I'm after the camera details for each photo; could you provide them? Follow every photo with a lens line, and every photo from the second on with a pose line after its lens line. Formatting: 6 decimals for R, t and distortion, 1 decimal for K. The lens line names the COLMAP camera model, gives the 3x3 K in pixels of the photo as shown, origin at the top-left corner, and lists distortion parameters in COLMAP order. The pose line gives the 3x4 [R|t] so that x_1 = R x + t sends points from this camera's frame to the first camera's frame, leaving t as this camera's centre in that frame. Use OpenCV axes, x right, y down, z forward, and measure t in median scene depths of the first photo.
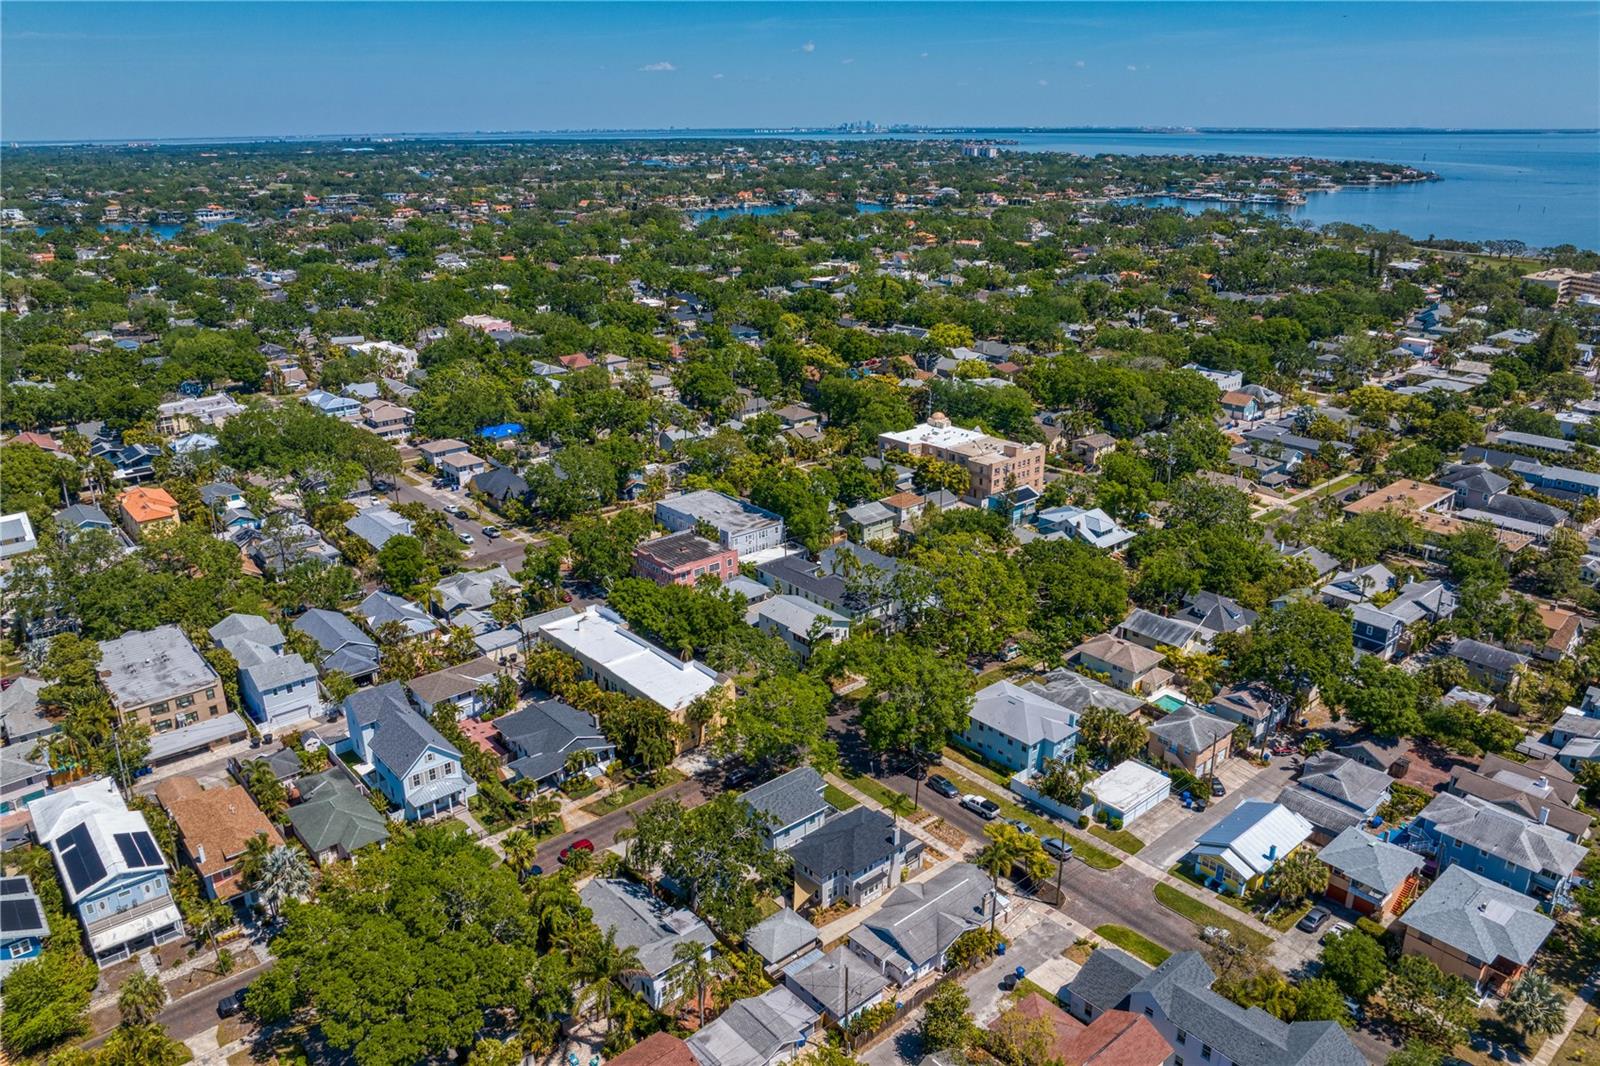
lens RADIAL K [[1126.7, 0, 806.5], [0, 1126.7, 539.7], [0, 0, 1]] dist [-0.042732, 0.007894]
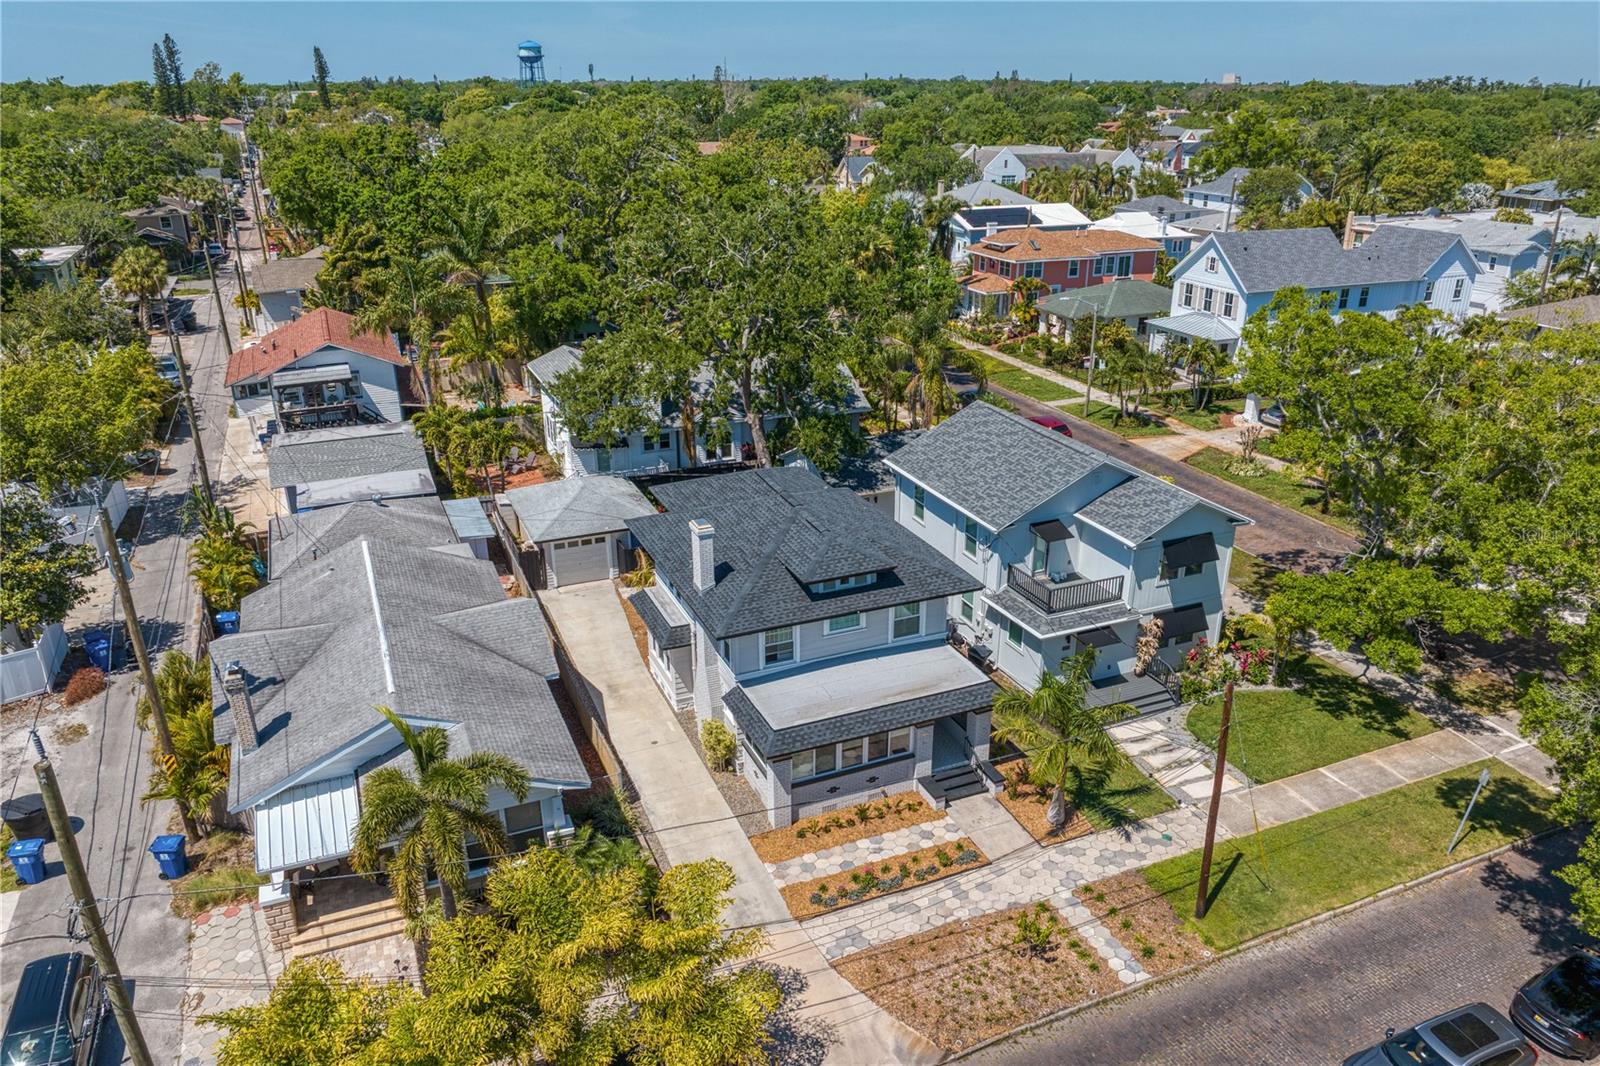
lens RADIAL K [[1126.7, 0, 807.8], [0, 1126.7, 572.4], [0, 0, 1]] dist [-0.042732, 0.007894]
pose [[-0.305096, 0.386351, -0.870431, 0.254176], [-0.329137, 0.814906, 0.477072, 0.110531], [0.893636, 0.432044, -0.121462, 0.881939]]
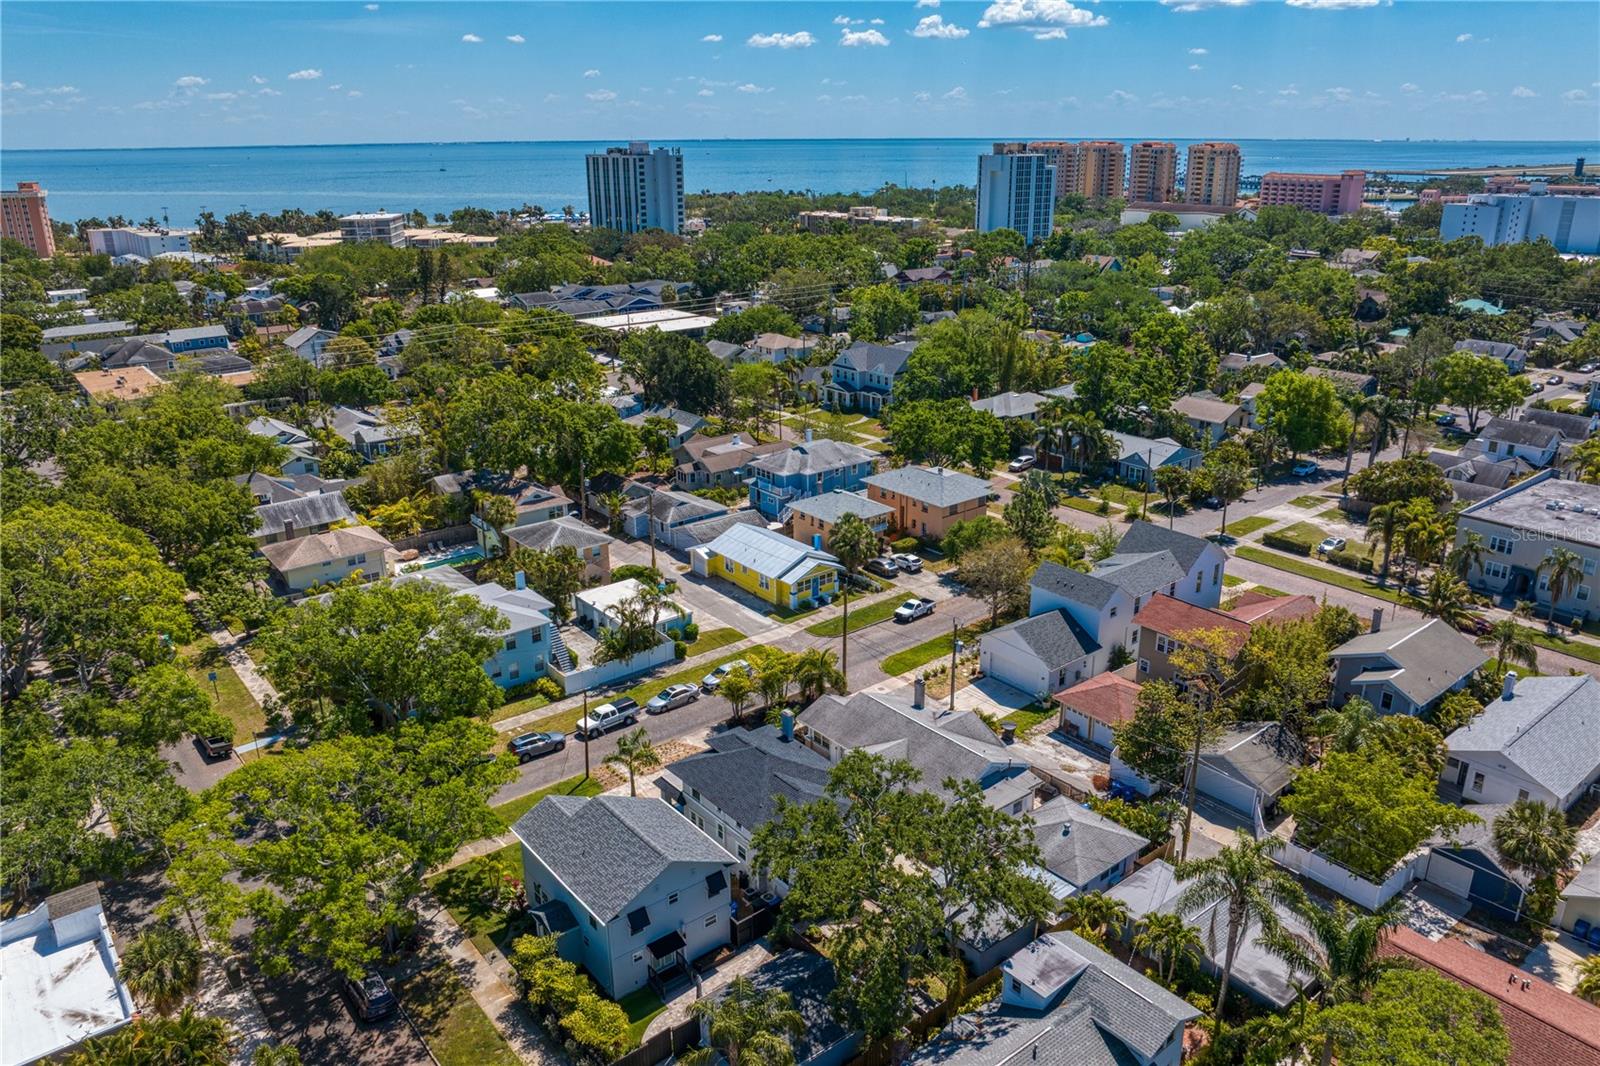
lens RADIAL K [[1126.7, 0, 812.0], [0, 1126.7, 533.9], [0, 0, 1]] dist [-0.042732, 0.007894]
pose [[0.030208, -0.326765, 0.944623, -0.380015], [0.352255, 0.887903, 0.295880, -0.000858], [-0.935417, 0.323810, 0.141926, 0.726274]]
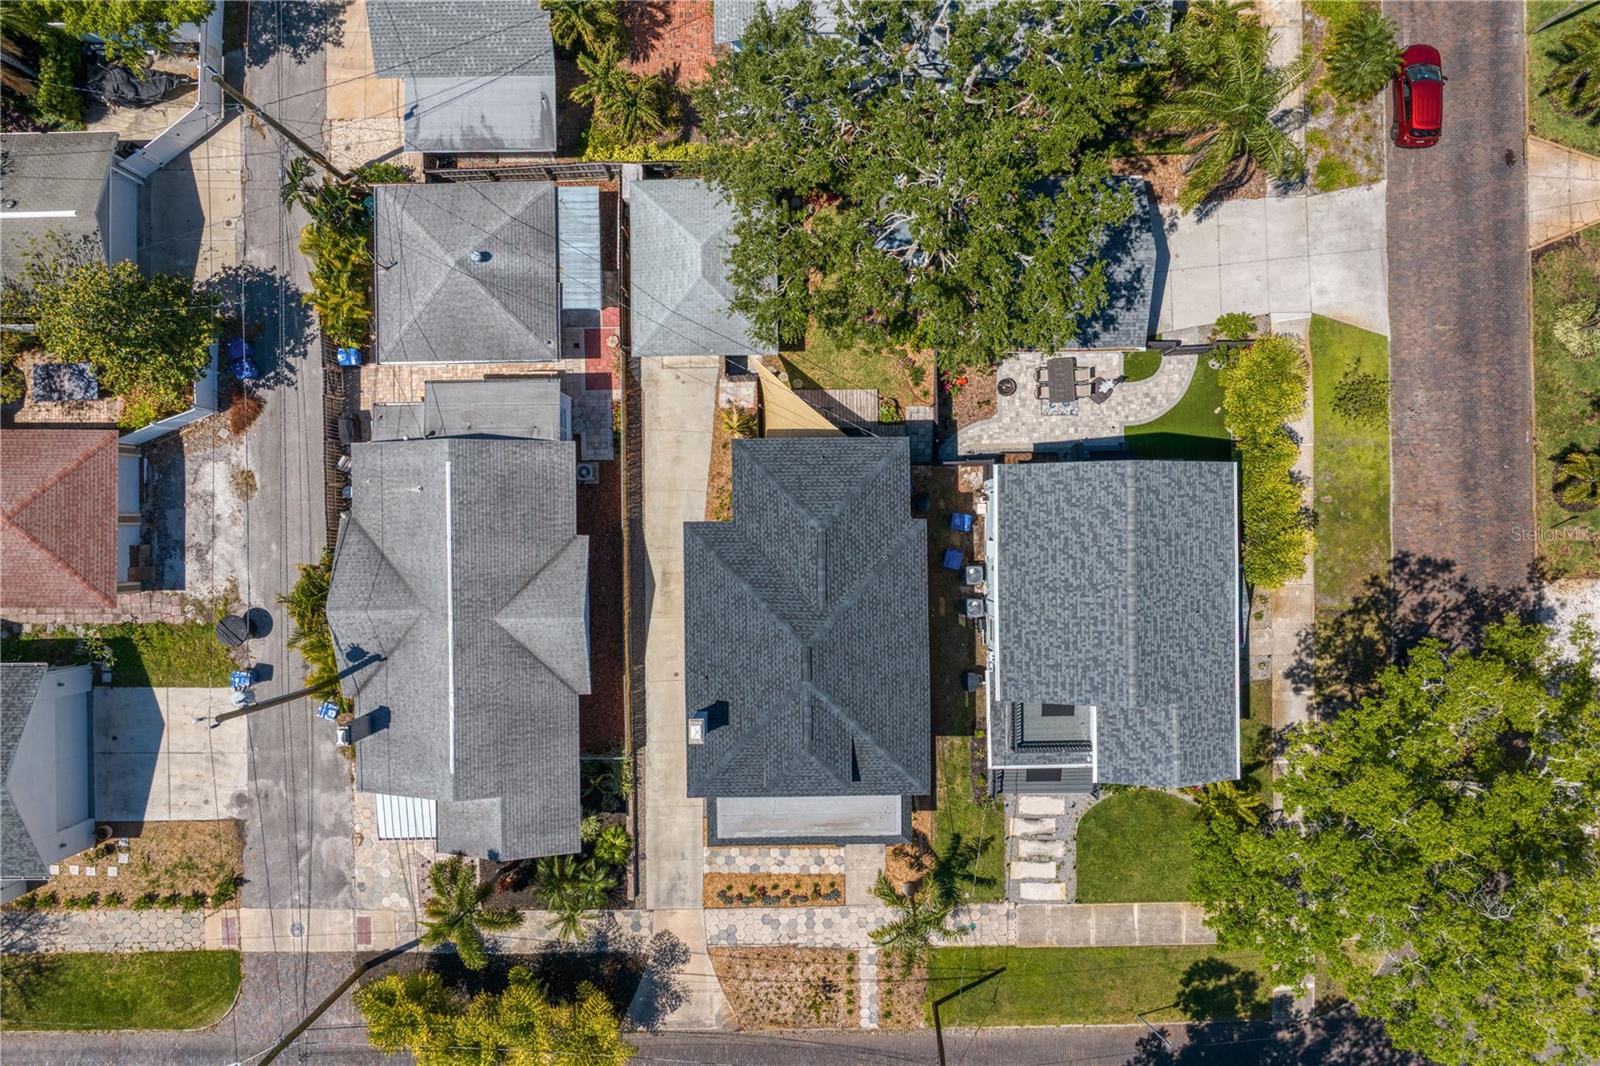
lens RADIAL K [[1126.7, 0, 812.7], [0, 1126.7, 505.6], [0, 0, 1]] dist [-0.042732, 0.007894]
pose [[-0.648449, 0.761258, -0.000133, 0.010354], [-0.260470, -0.221707, 0.939682, -0.018927], [0.715311, 0.609370, 0.342051, 0.733993]]
